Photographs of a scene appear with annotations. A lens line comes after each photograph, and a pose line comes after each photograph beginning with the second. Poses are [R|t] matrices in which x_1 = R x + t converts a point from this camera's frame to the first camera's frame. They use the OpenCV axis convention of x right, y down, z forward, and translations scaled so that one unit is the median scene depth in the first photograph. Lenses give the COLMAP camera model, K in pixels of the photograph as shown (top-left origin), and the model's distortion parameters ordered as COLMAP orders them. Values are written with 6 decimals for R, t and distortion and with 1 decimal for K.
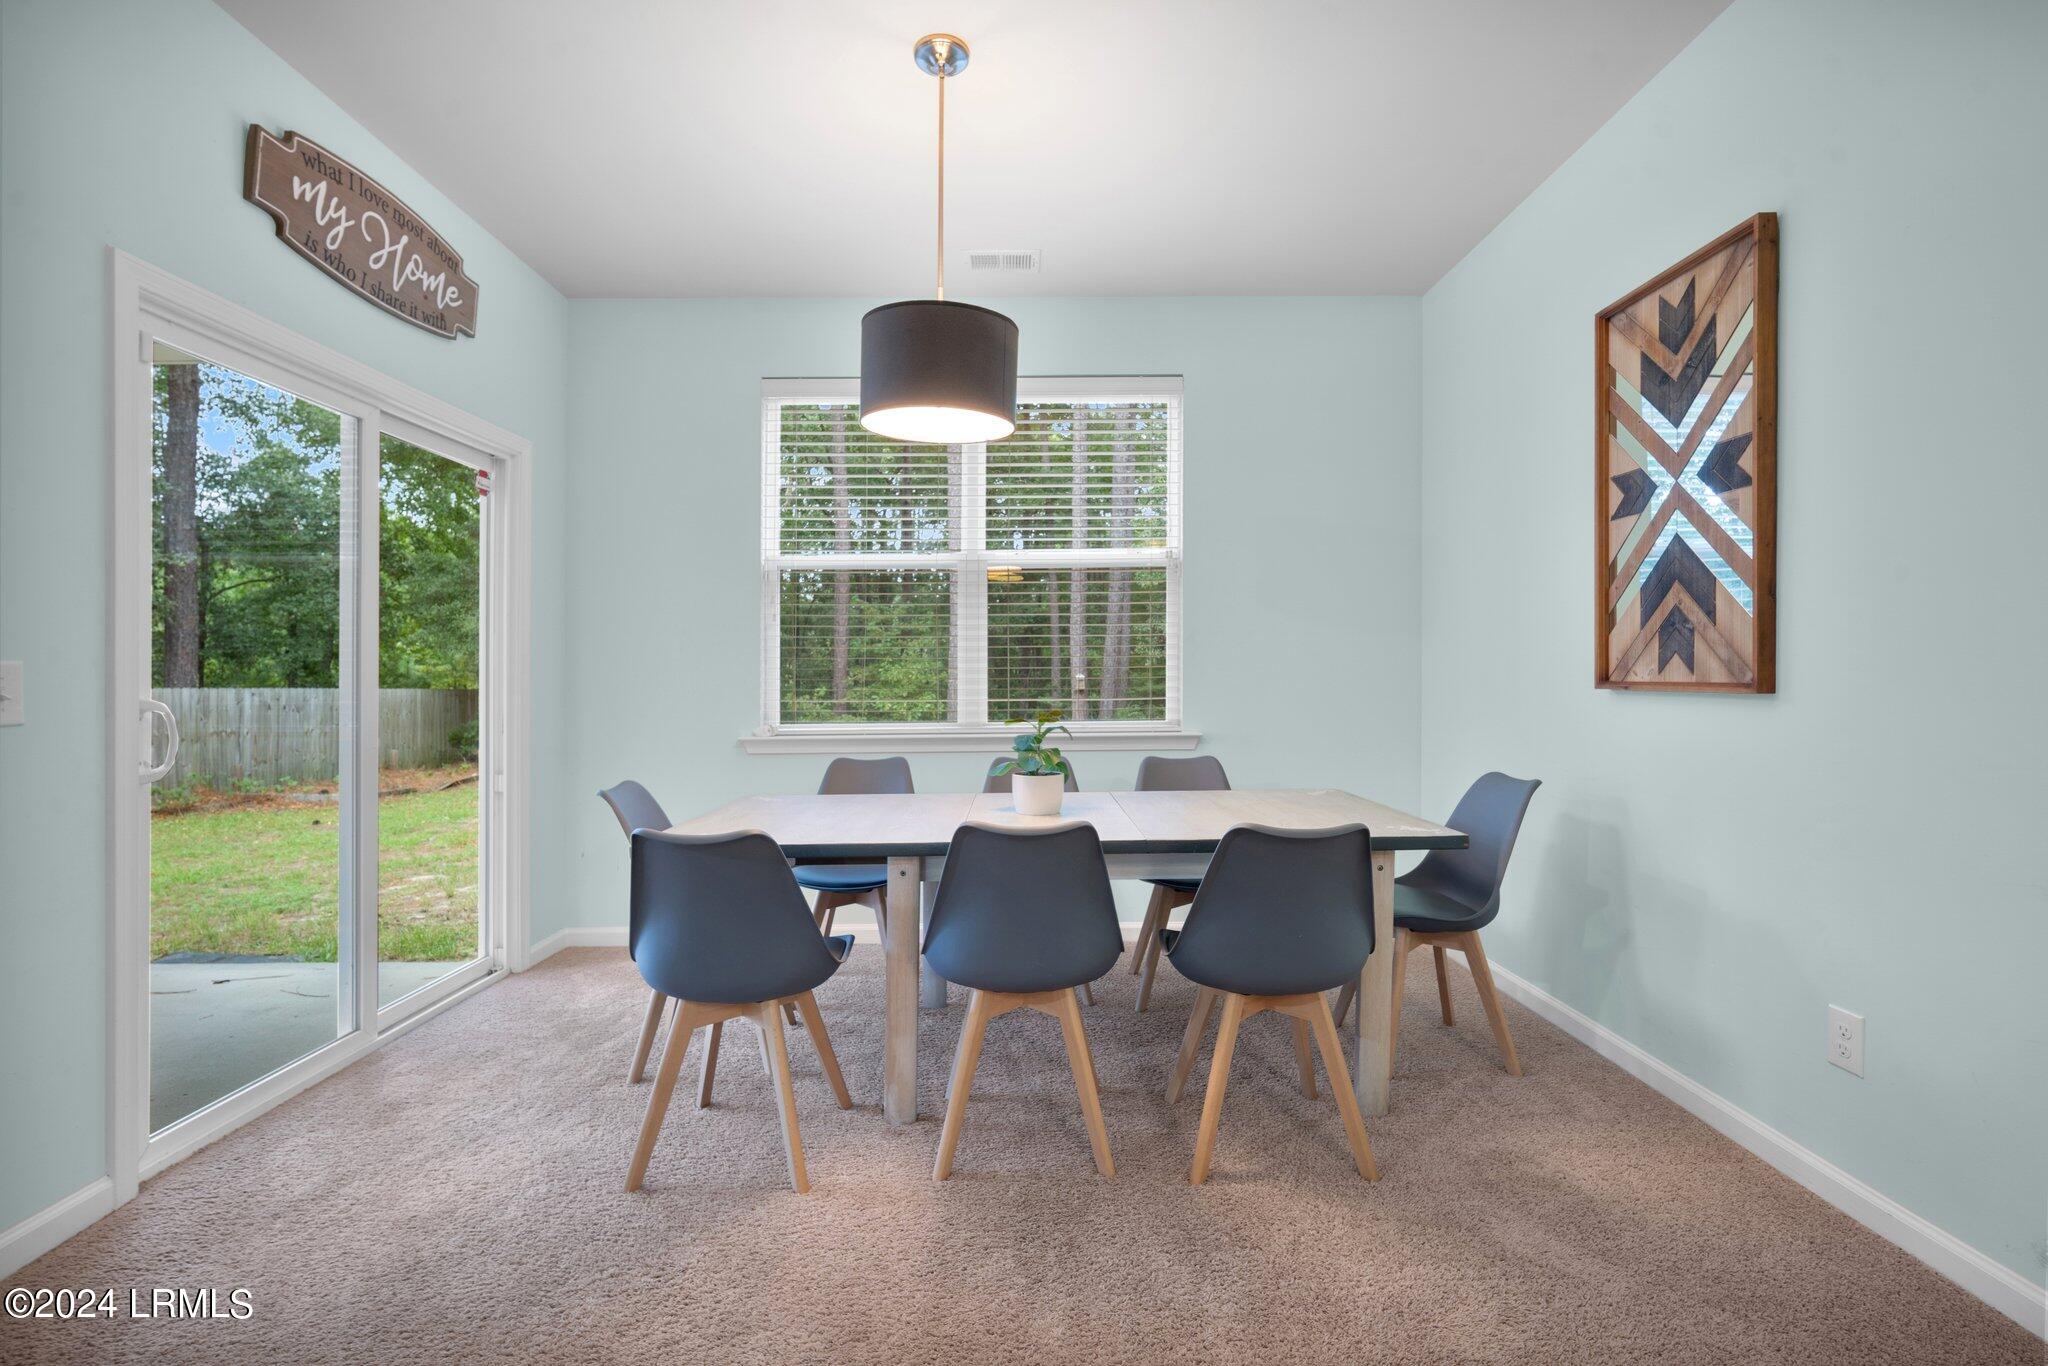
lens RADIAL K [[925.2, 0, 1041.6], [0, 925.2, 671.0], [0, 0, 1]] dist [-0.004283, 0.000017]
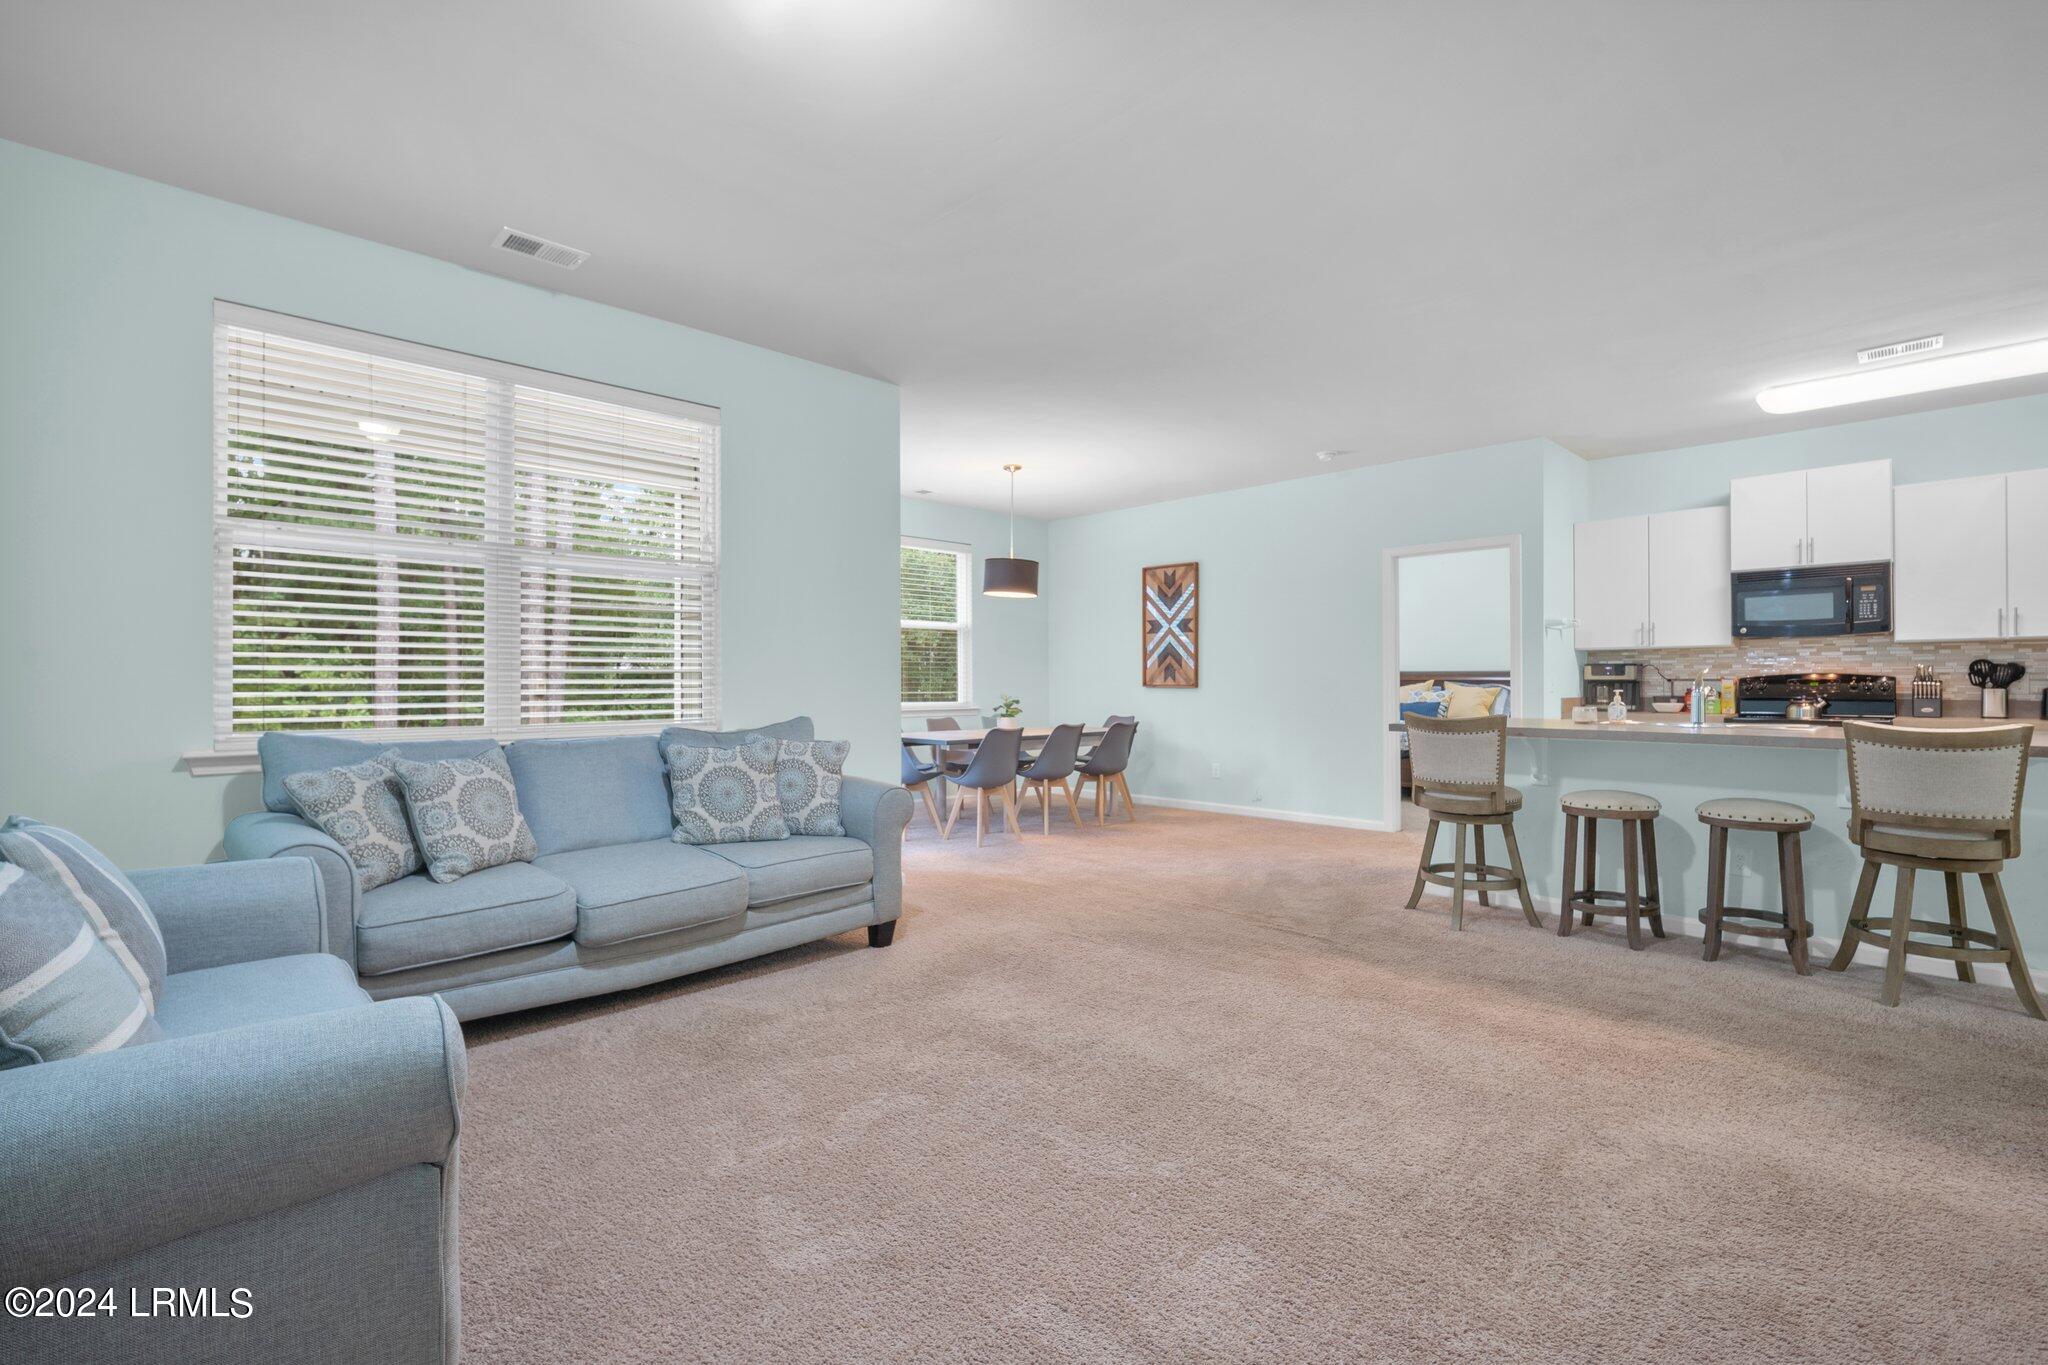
lens RADIAL K [[910.1, 0, 1030.1], [0, 910.1, 672.2], [0, 0, 1]] dist [-0.007384, 0.000898]
pose [[0.723114, 0.013800, 0.690590, -1.969464], [-0.009427, 0.999904, -0.010110, 0.005022], [-0.690664, 0.000801, 0.723175, -1.063886]]
